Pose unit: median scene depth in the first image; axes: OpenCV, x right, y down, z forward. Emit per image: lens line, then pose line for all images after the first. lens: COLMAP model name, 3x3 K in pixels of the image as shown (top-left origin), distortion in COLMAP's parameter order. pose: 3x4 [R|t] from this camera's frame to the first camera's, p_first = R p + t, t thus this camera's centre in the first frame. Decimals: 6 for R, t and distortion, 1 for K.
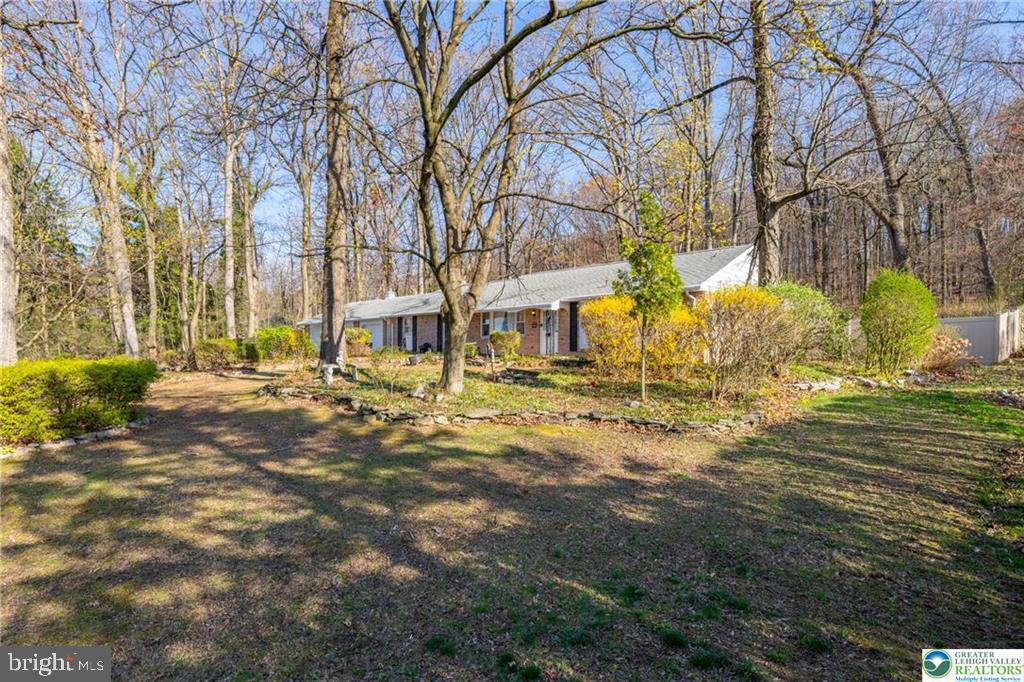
lens RADIAL K [[536.3, 0, 512.0], [0, 536.3, 341.0], [0, 0, 1]] dist [0.000069, -0.000004]
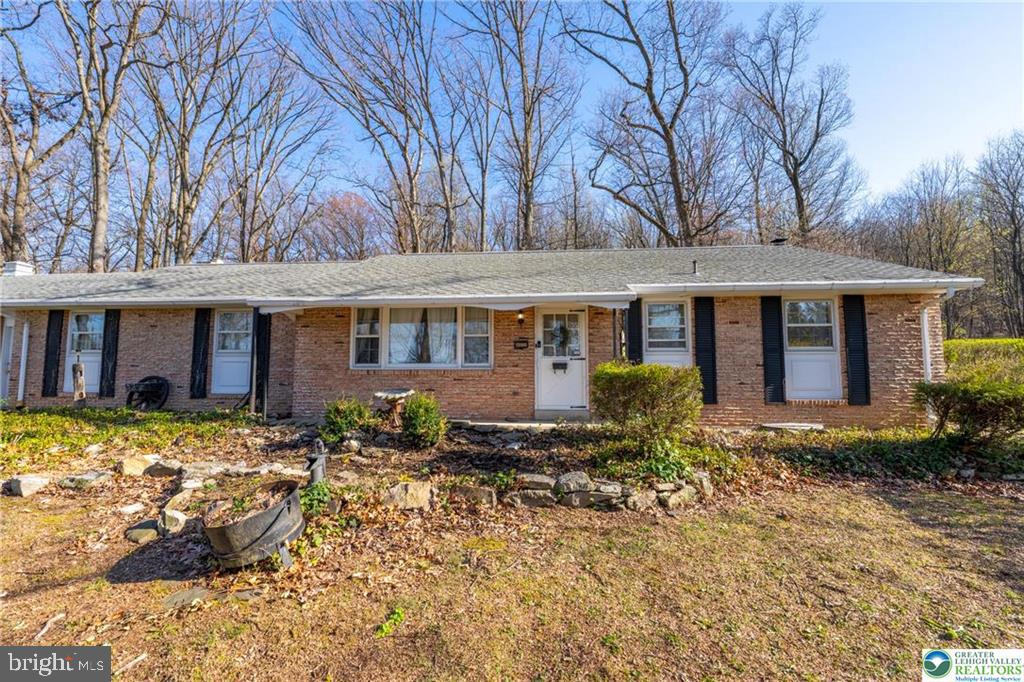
lens RADIAL K [[404.8, 0, 508.0], [0, 404.8, 338.2], [0, 0, 1]] dist [-0.001270, 0.000040]
pose [[0.782556, 0.045978, 0.620880, -0.142725], [-0.012851, 0.998250, -0.057727, -0.011820], [-0.622447, 0.037196, 0.781778, 0.599697]]
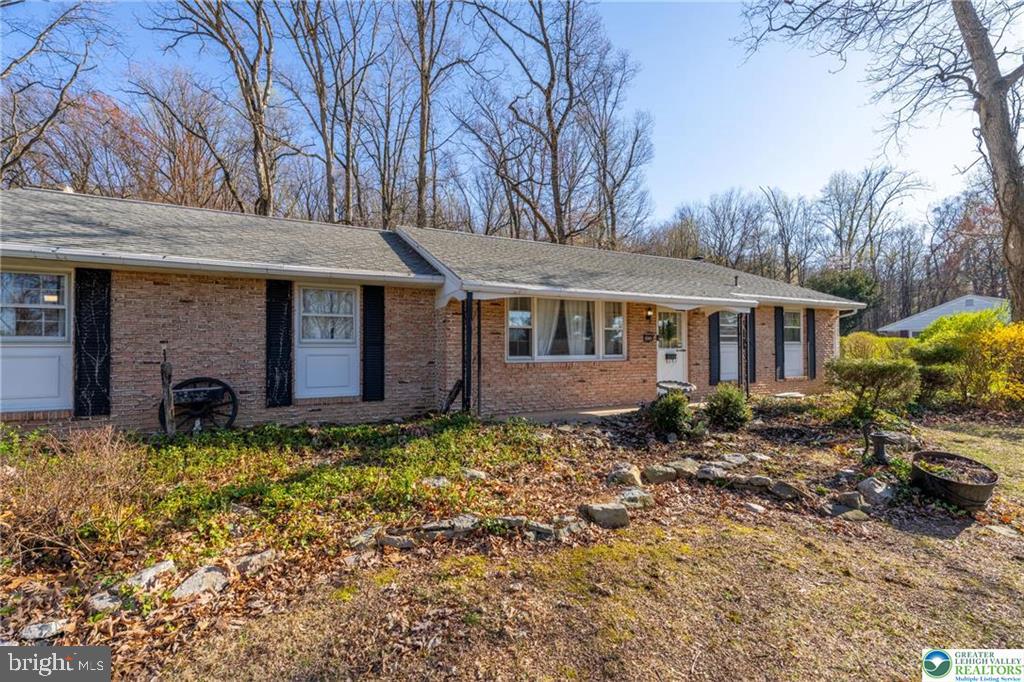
lens RADIAL K [[415.6, 0, 509.0], [0, 415.6, 345.5], [0, 0, 1]] dist [-0.002080, -0.000257]
pose [[0.361357, 0.007211, 0.932400, -0.301383], [-0.014284, 0.999896, -0.002197, -0.015455], [-0.932318, -0.012525, 0.361423, 0.791675]]
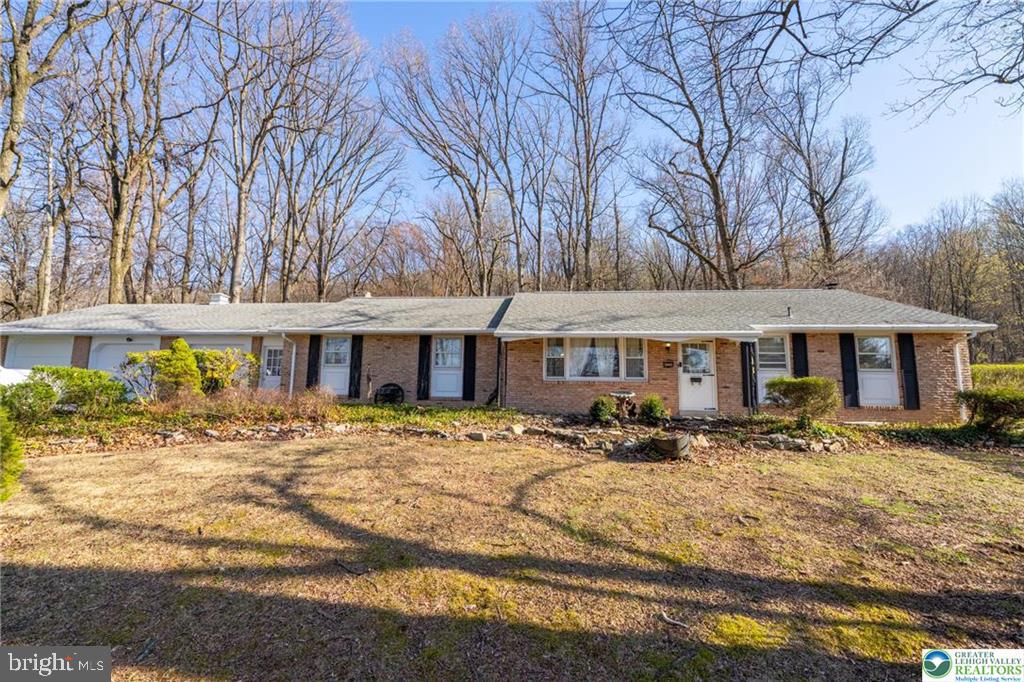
lens RADIAL K [[404.8, 0, 508.0], [0, 404.8, 338.2], [0, 0, 1]] dist [-0.001270, 0.000040]
pose [[0.795989, 0.083191, 0.599567, -0.326180], [-0.027258, 0.994432, -0.101792, -0.004702], [-0.604697, 0.064682, 0.793825, 0.589041]]
